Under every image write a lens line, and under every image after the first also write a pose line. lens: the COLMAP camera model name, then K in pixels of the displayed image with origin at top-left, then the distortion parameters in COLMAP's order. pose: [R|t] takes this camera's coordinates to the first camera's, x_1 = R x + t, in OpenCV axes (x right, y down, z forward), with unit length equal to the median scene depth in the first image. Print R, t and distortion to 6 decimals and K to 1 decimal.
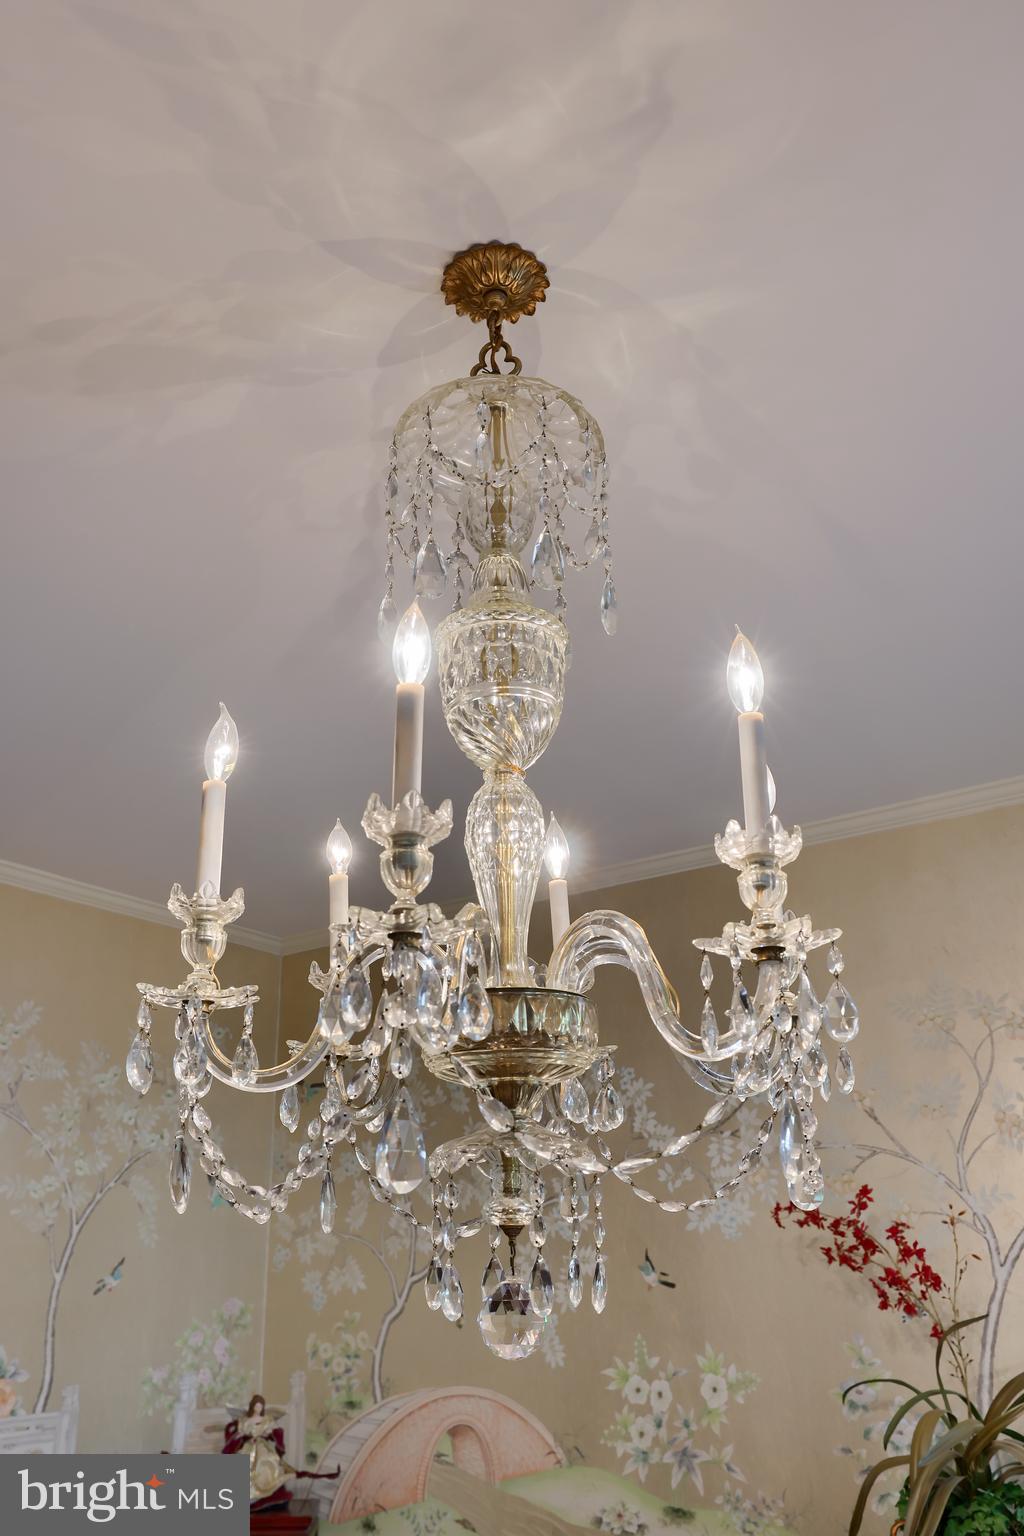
lens RADIAL K [[1267.9, 0, 514.8], [0, 1267.9, 776.1], [0, 0, 1]] dist [-0.006413, 0.001816]
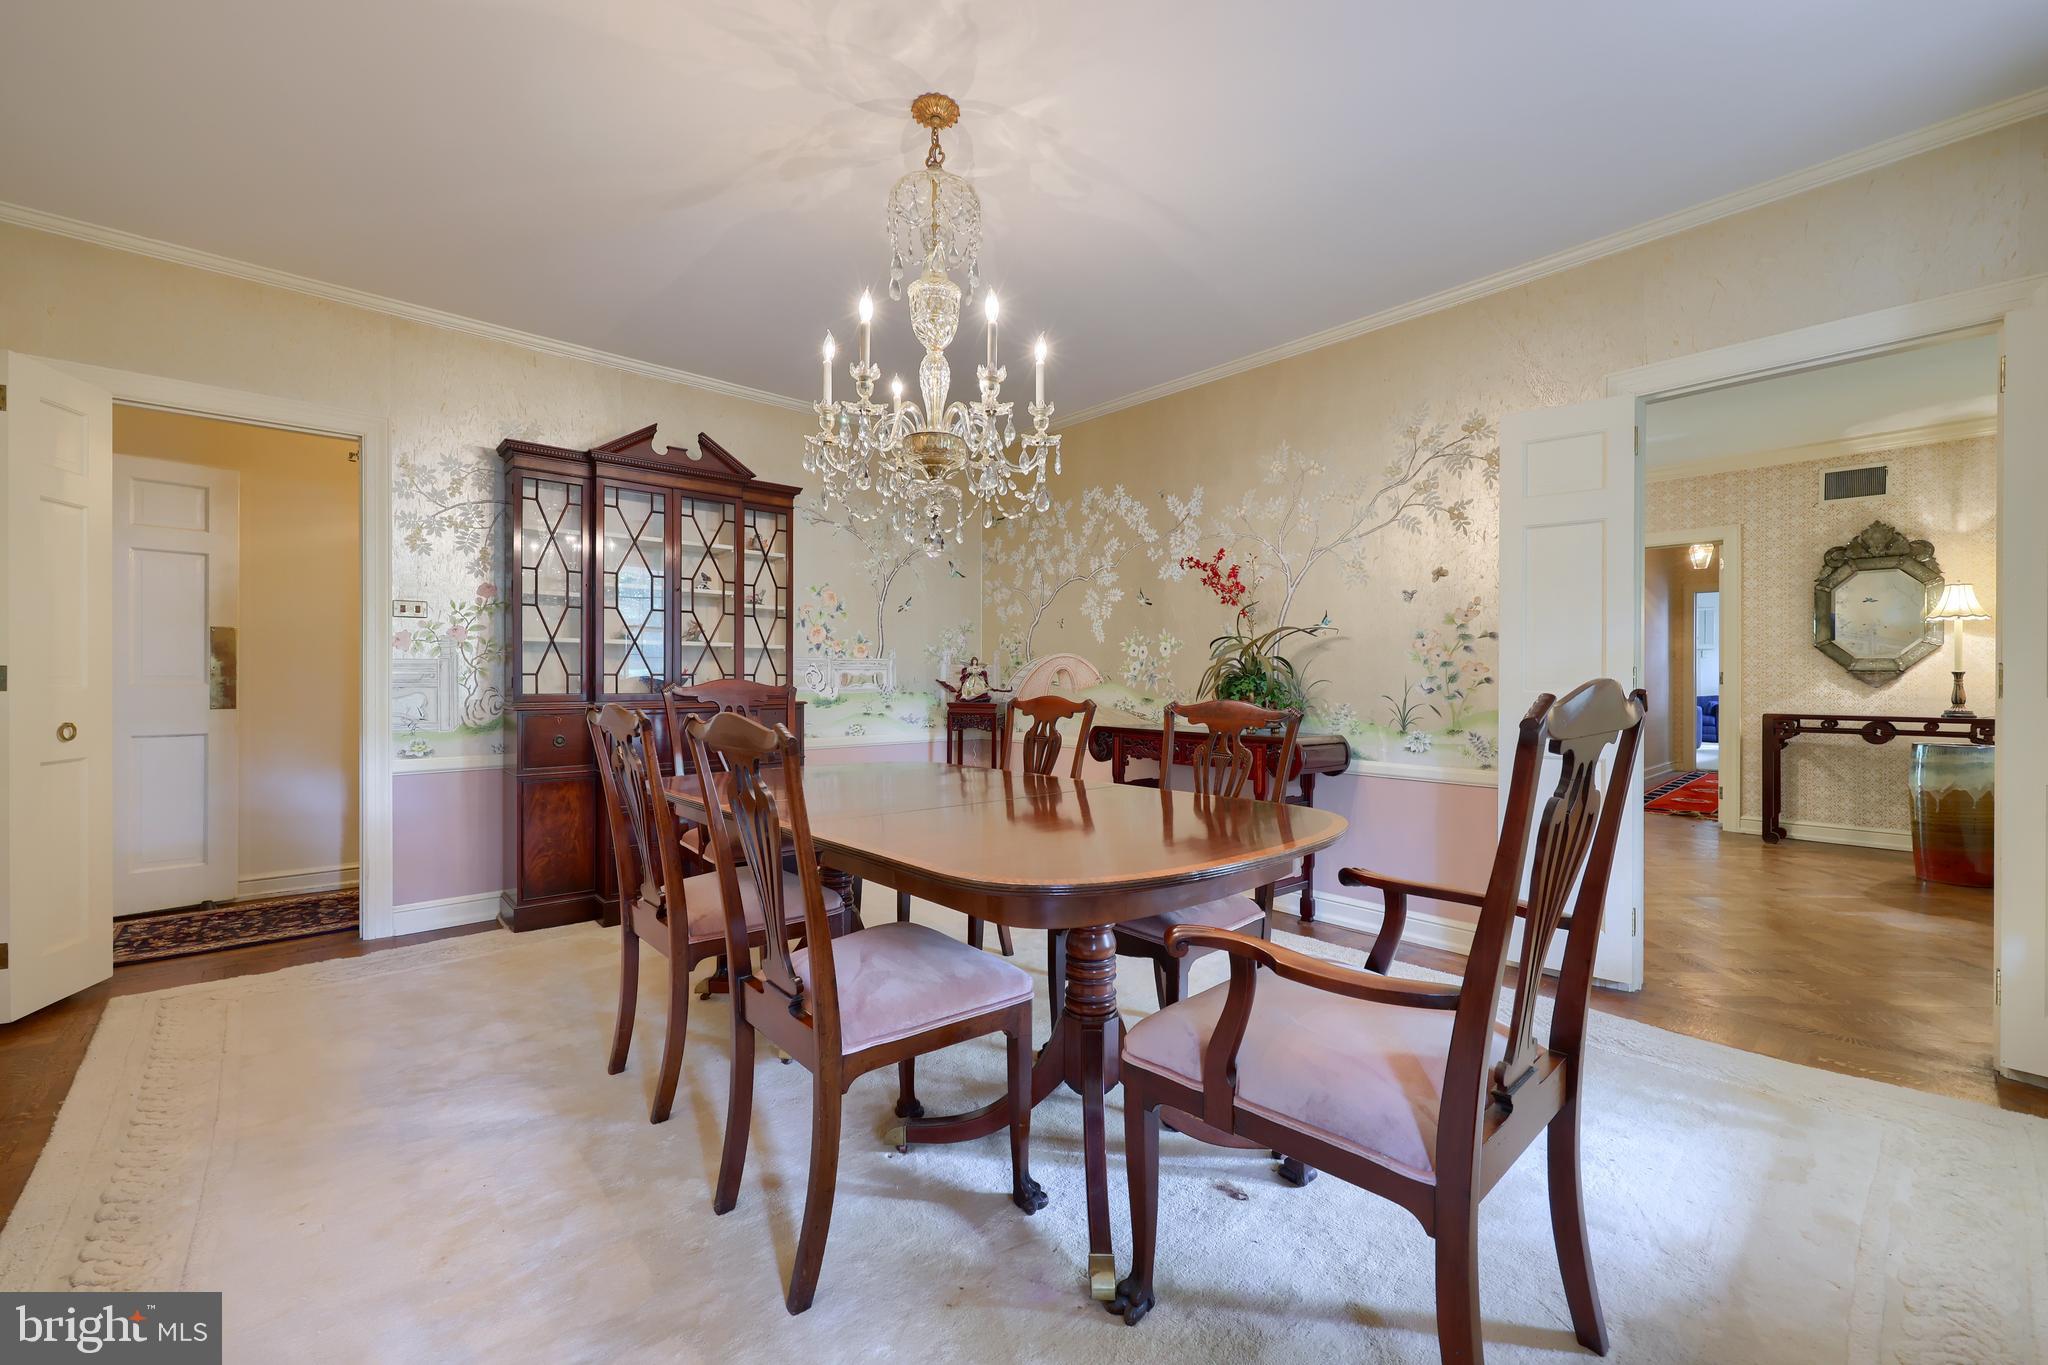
lens RADIAL K [[818.9, 0, 1026.1], [0, 818.9, 674.7], [0, 0, 1]] dist [-0.003111, -0.000180]
pose [[0.971178, 0.026063, -0.236926, 0.287851], [0.064093, 0.928838, 0.364899, 0.007238], [0.229577, -0.369567, 0.900397, -0.349816]]
